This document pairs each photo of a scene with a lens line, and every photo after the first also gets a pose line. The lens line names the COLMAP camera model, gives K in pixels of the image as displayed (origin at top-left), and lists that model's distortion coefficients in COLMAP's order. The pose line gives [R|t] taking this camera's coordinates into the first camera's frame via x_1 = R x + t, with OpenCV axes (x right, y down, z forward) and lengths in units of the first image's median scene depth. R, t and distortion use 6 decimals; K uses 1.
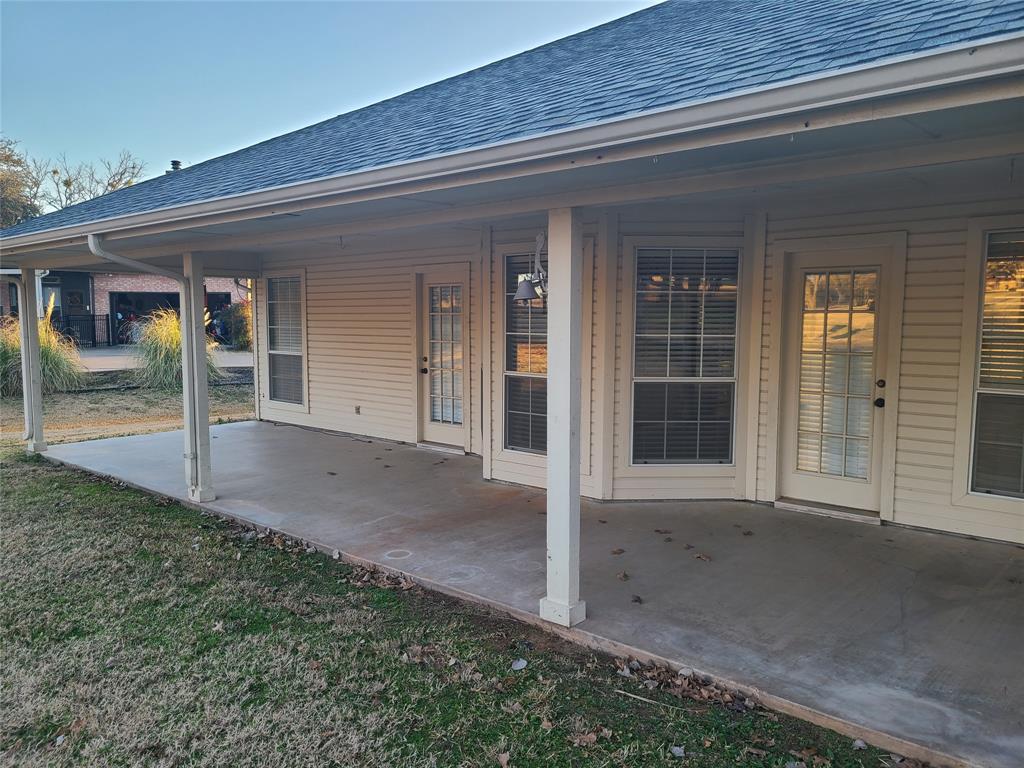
lens RADIAL K [[779.4, 0, 513.5], [0, 779.4, 385.7], [0, 0, 1]] dist [0.011233, 0.002709]
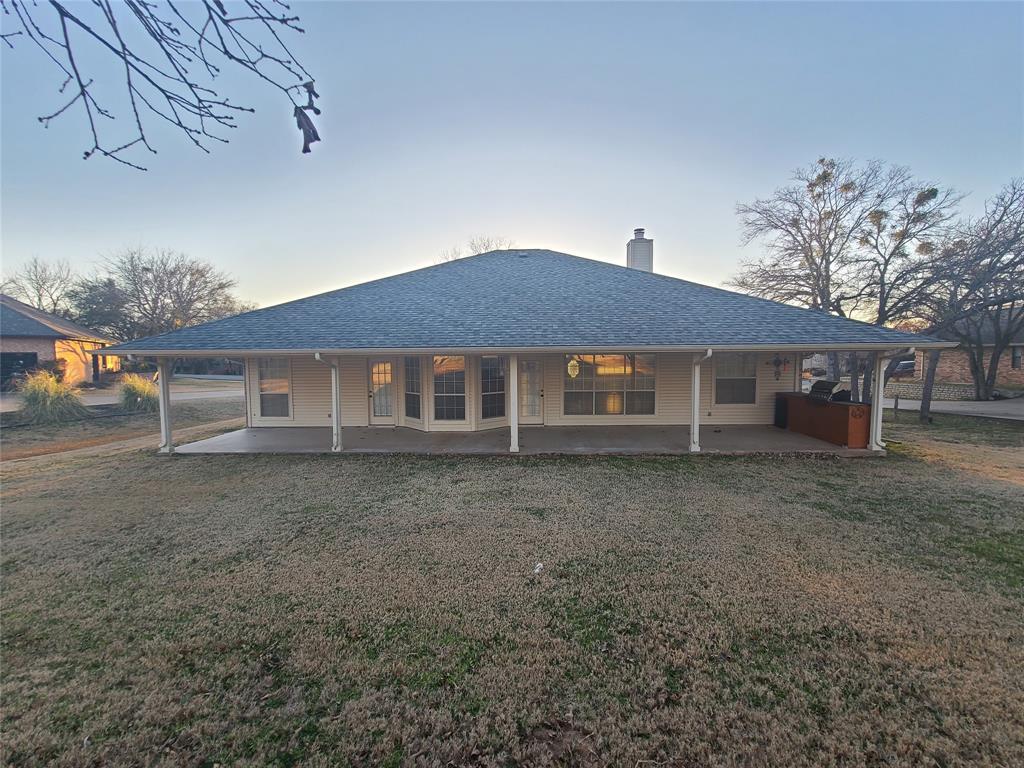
lens RADIAL K [[414.9, 0, 510.0], [0, 414.9, 383.4], [0, 0, 1]] dist [-0.011438, -0.000165]
pose [[0.795120, -0.052179, 0.604203, -0.555963], [0.067726, 0.997700, -0.002964, -0.027278], [-0.602658, 0.043277, 0.796825, -0.341171]]
